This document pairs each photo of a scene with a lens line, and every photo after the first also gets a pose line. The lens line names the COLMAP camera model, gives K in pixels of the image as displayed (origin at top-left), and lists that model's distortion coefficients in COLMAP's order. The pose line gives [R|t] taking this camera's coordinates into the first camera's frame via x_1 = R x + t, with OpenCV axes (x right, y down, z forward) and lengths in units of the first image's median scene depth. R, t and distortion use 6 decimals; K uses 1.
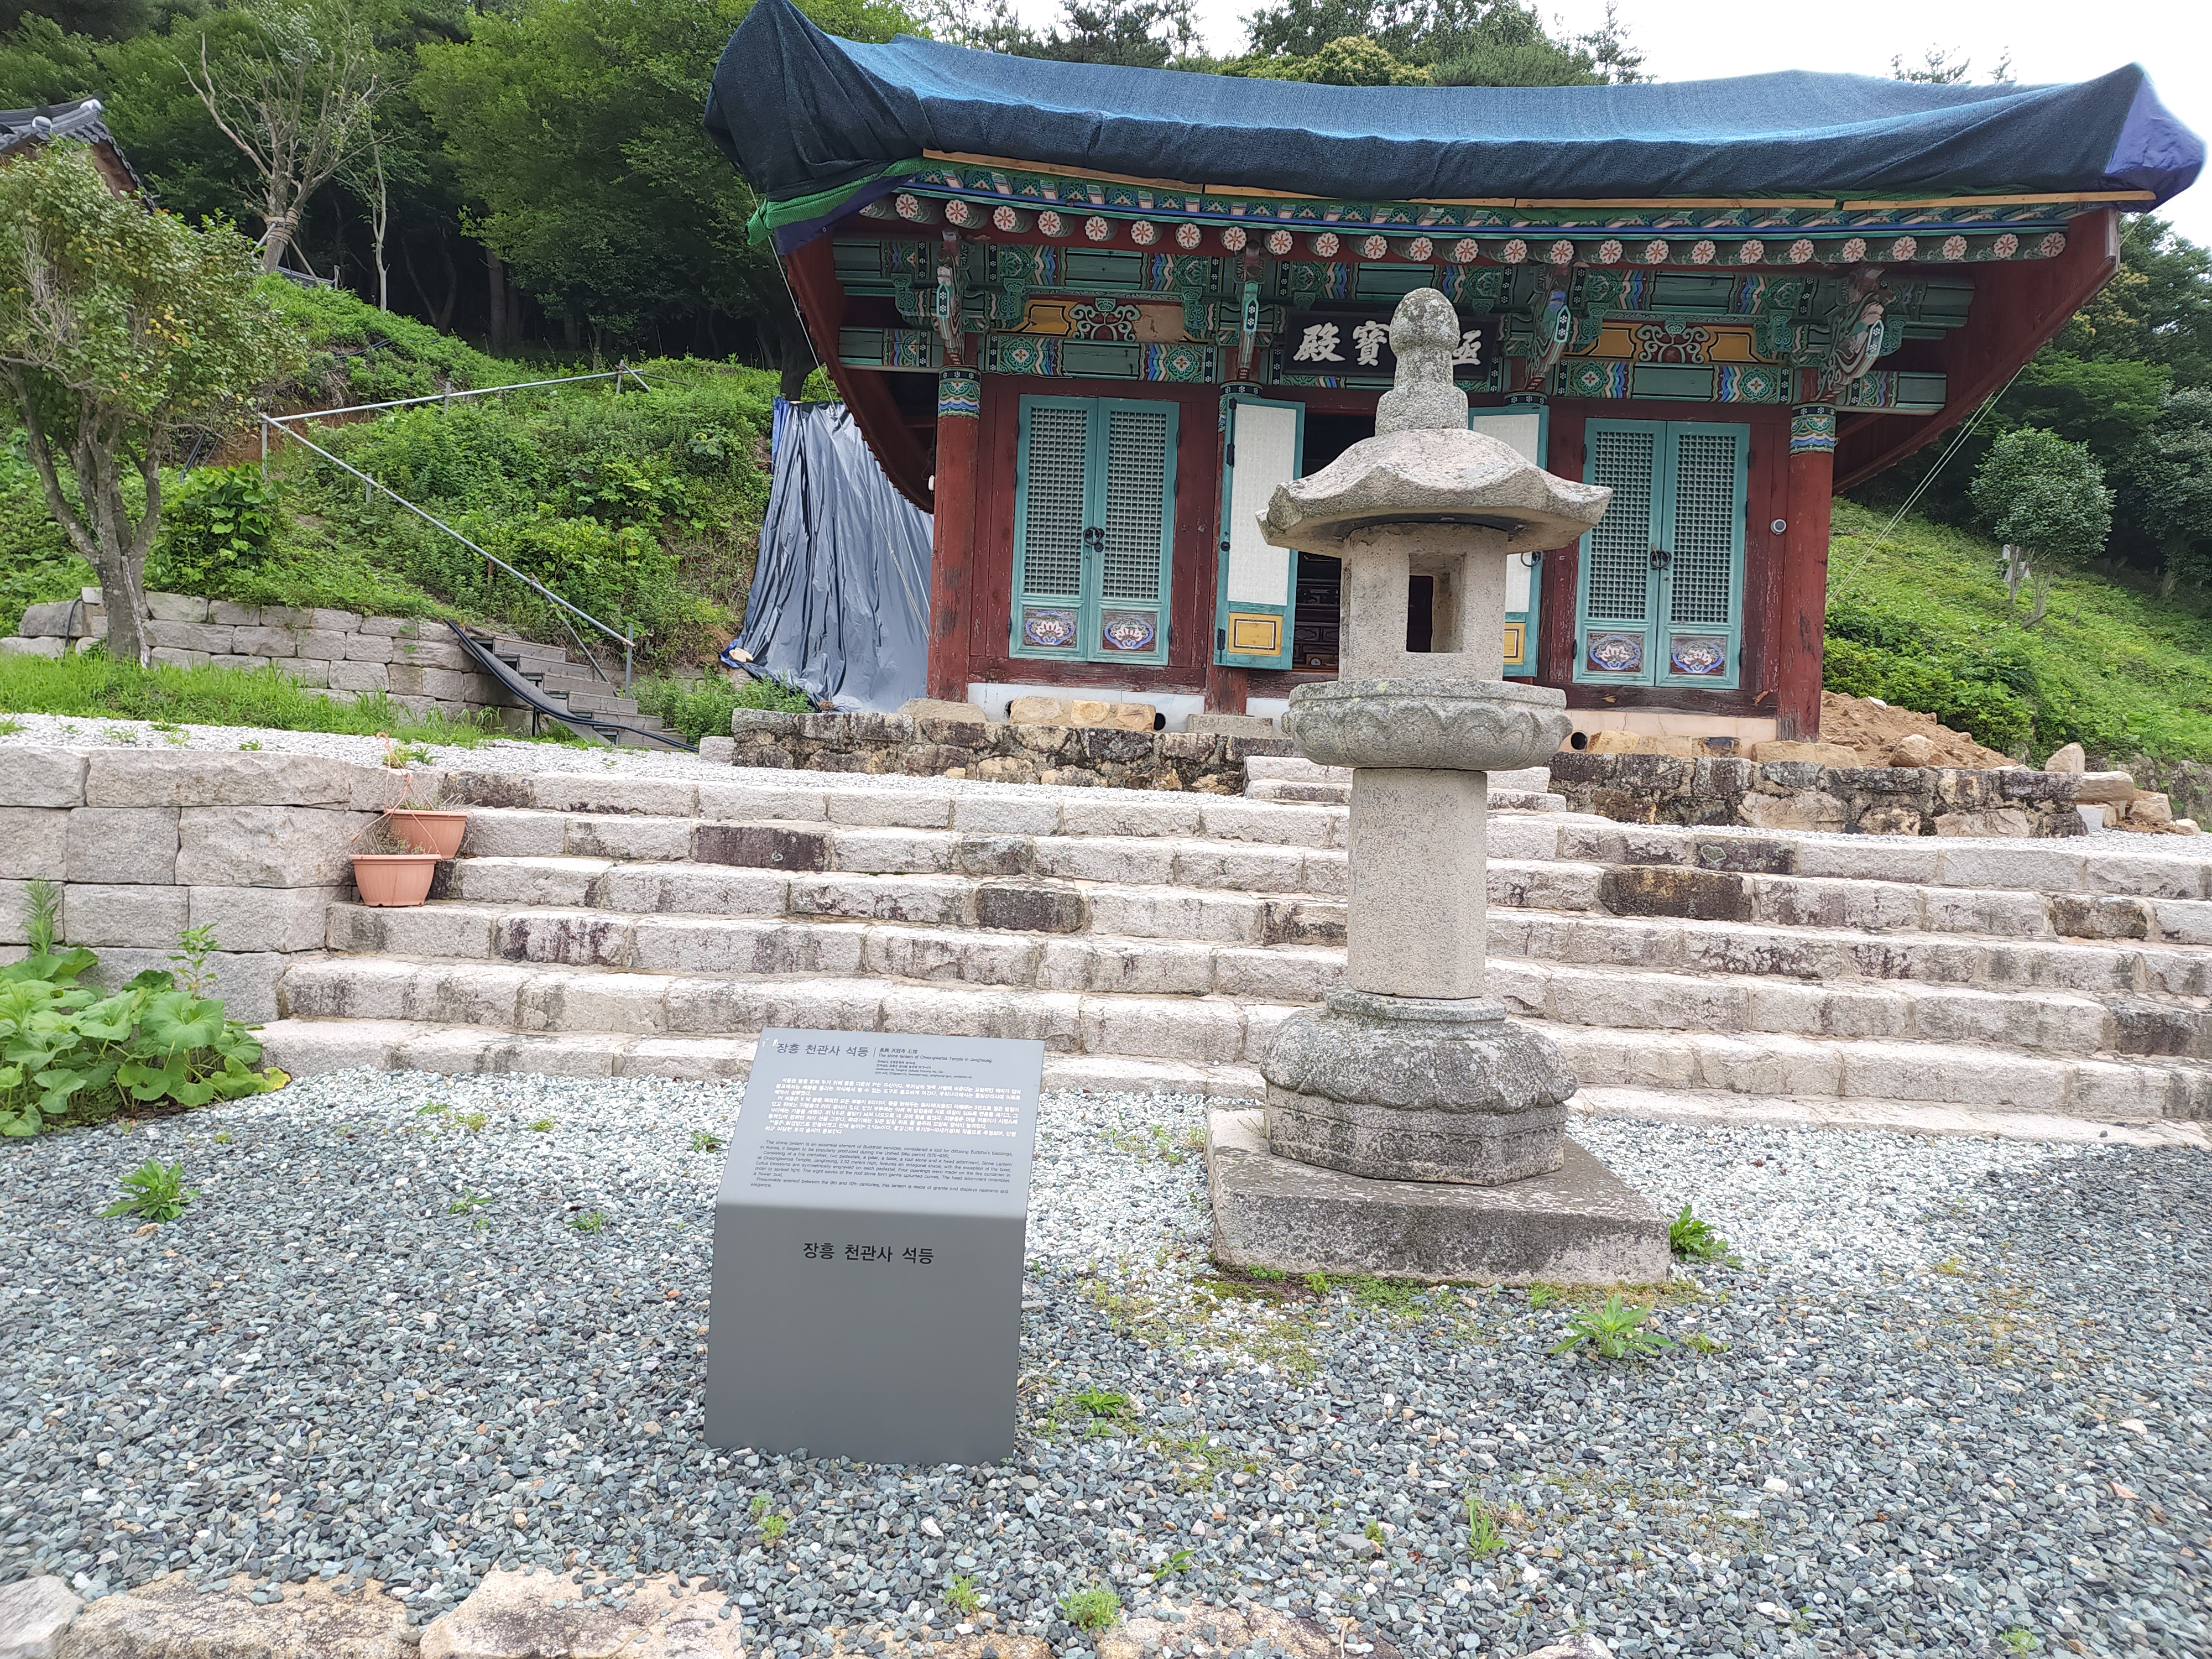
lens RADIAL K [[1474.2, 0, 1115.7], [0, 1474.2, 824.3], [0, 0, 1]] dist [0.046572, -0.014628]
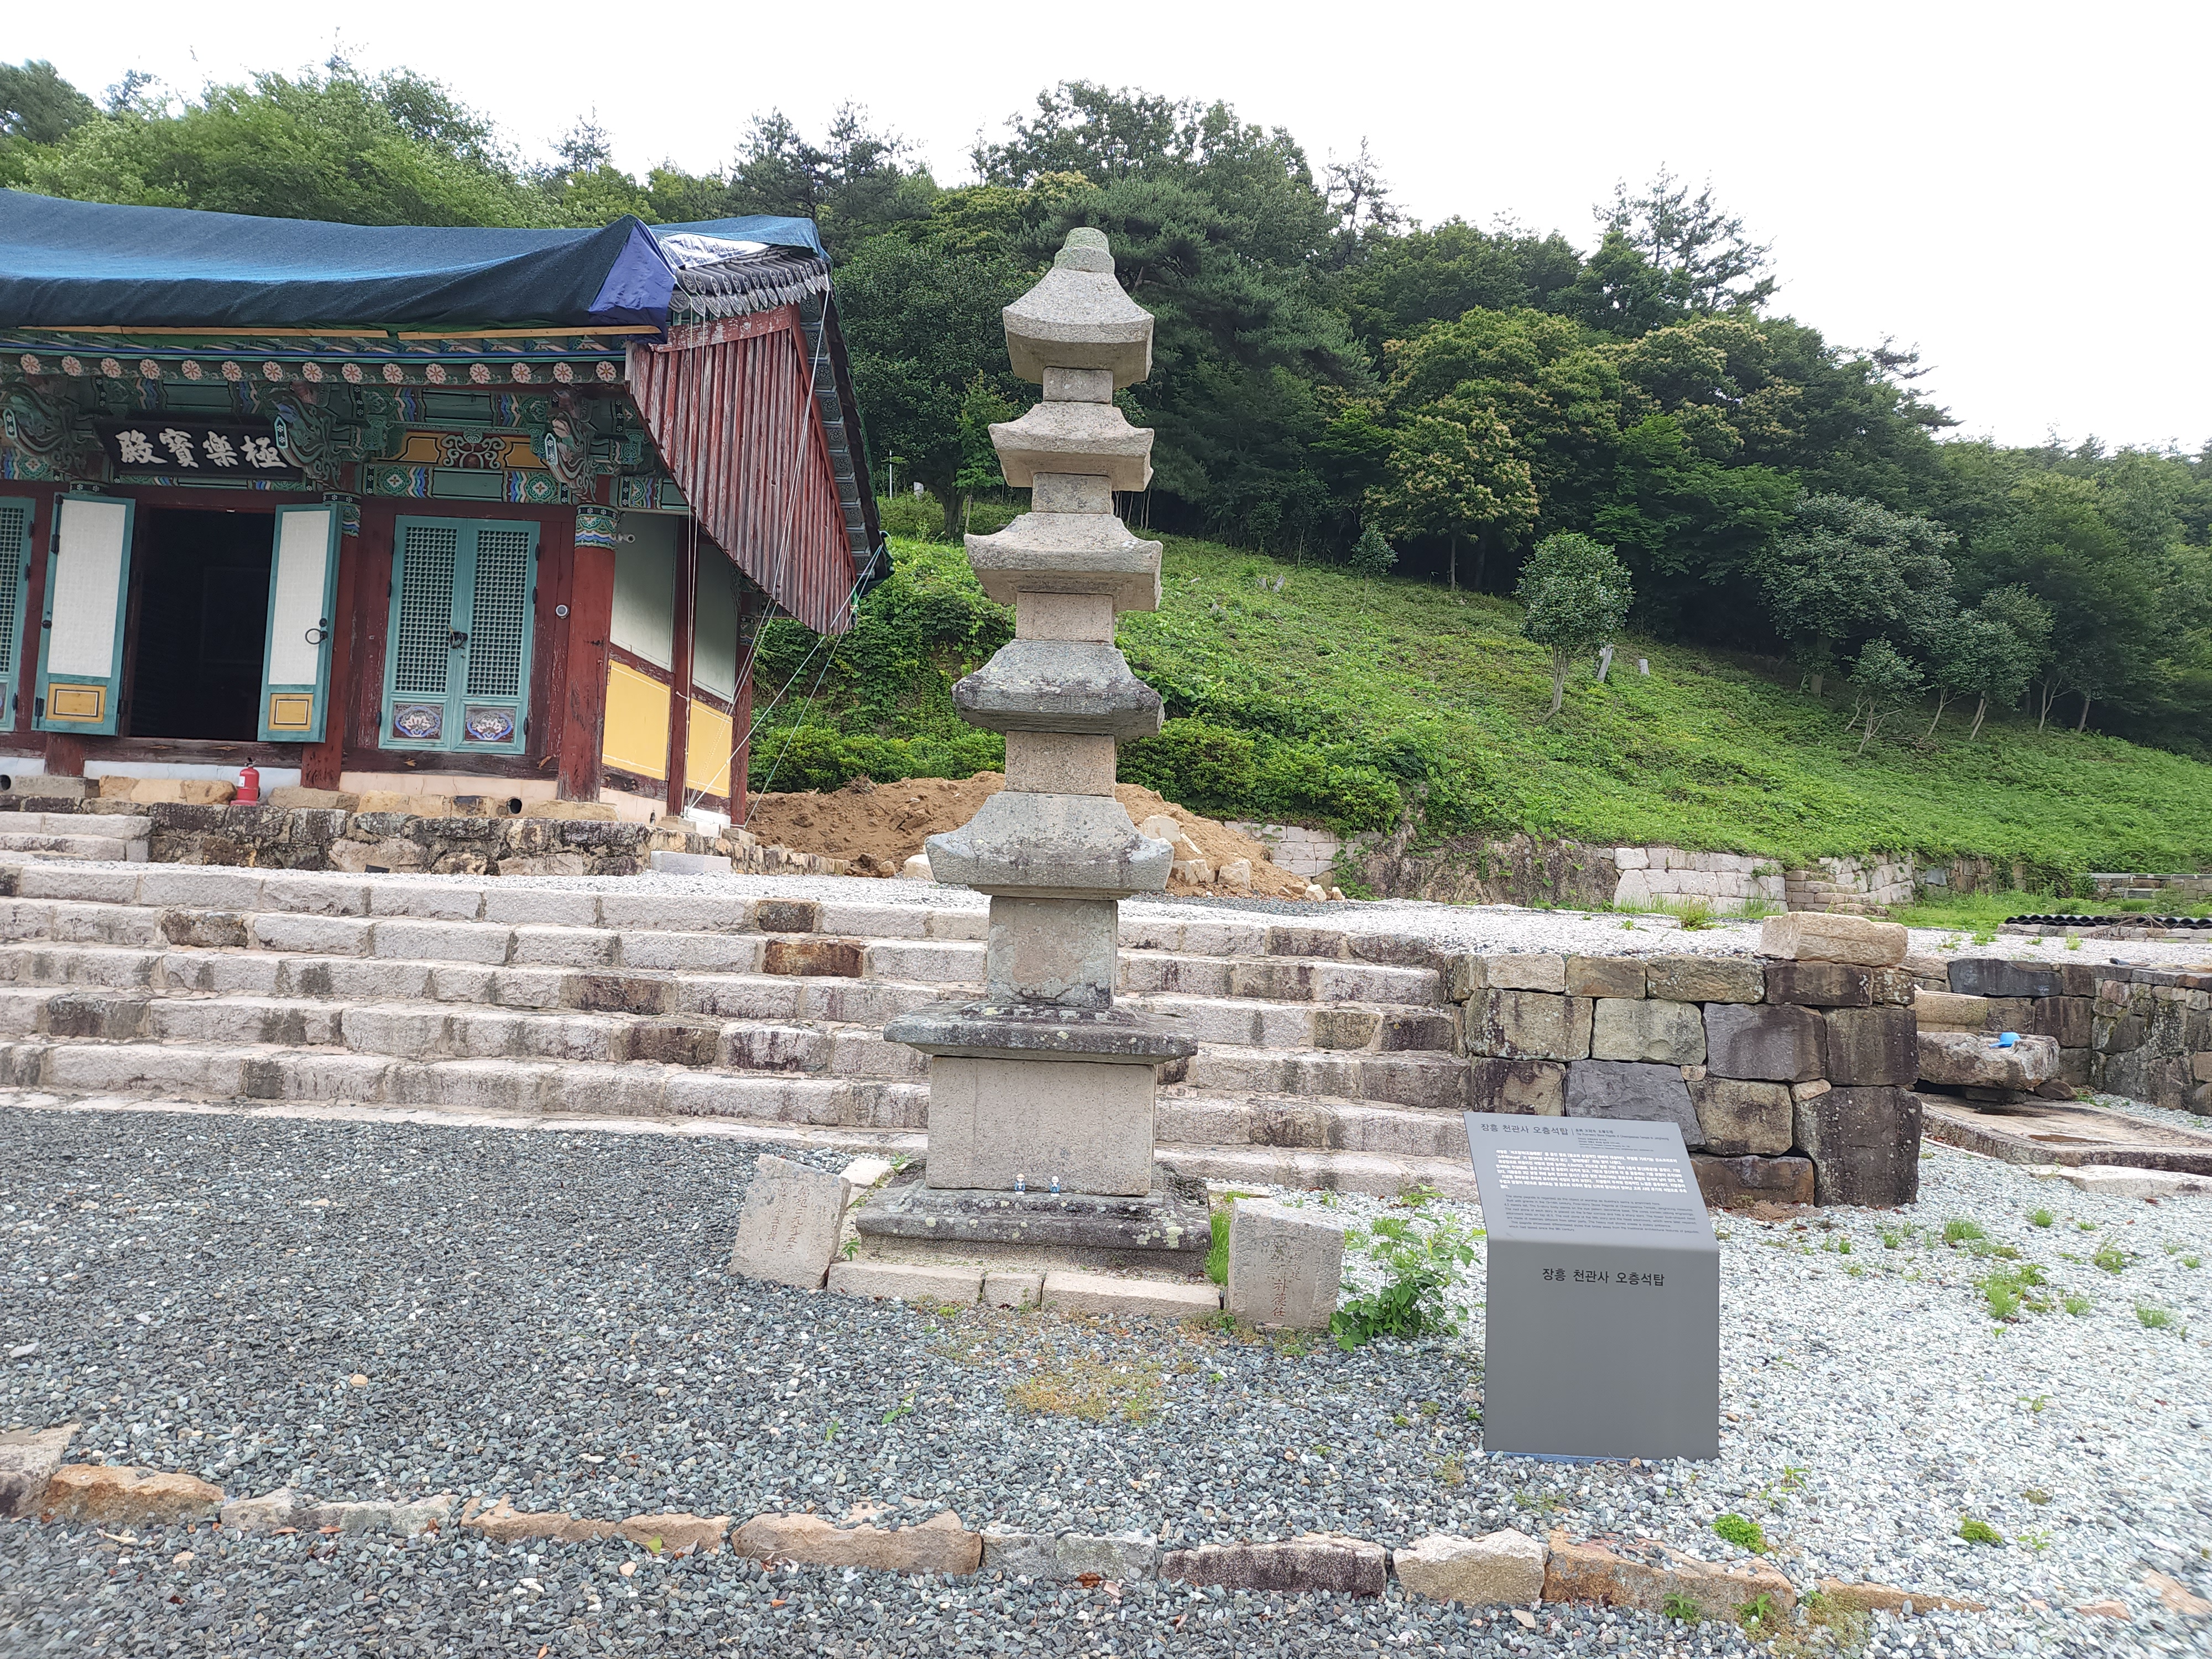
lens RADIAL K [[1474.2, 0, 1095.1], [0, 1474.2, 827.2], [0, 0, 1]] dist [0.046572, -0.014628]
pose [[0.999953, -0.001443, -0.009570, 1.010158], [0.000810, 0.997830, -0.065840, 0.044548], [0.009644, 0.065830, 0.997784, -0.127521]]
